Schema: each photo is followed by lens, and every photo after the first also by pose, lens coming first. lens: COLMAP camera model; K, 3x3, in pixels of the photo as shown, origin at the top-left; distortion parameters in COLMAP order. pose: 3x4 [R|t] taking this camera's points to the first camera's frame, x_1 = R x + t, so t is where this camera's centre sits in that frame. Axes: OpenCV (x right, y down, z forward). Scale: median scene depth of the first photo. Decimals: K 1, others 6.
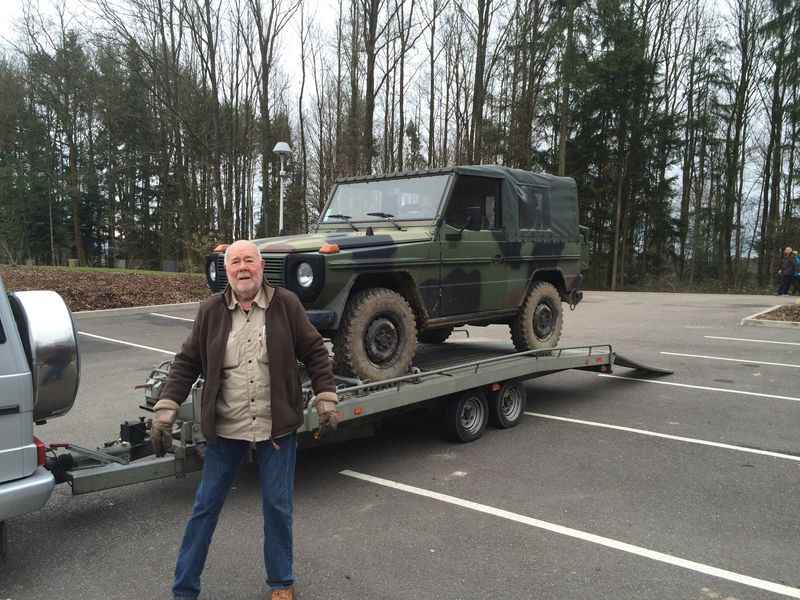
lens RADIAL K [[721.7, 0, 400.0], [0, 721.7, 300.0], [0, 0, 1]] dist [0.012222, -0.010419]
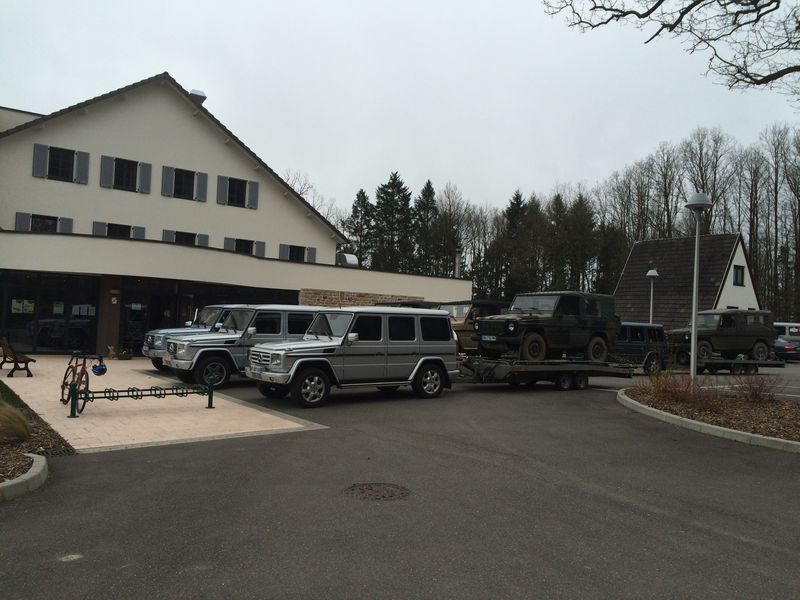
lens RADIAL K [[688.2, 0, 400.0], [0, 688.2, 300.0], [0, 0, 1]] dist [0.024916, -0.000414]
pose [[0.984022, 0.026755, -0.176026, -0.074229], [-0.046920, 0.992667, -0.111408, 0.194257], [0.171755, 0.117887, 0.978061, -1.934250]]
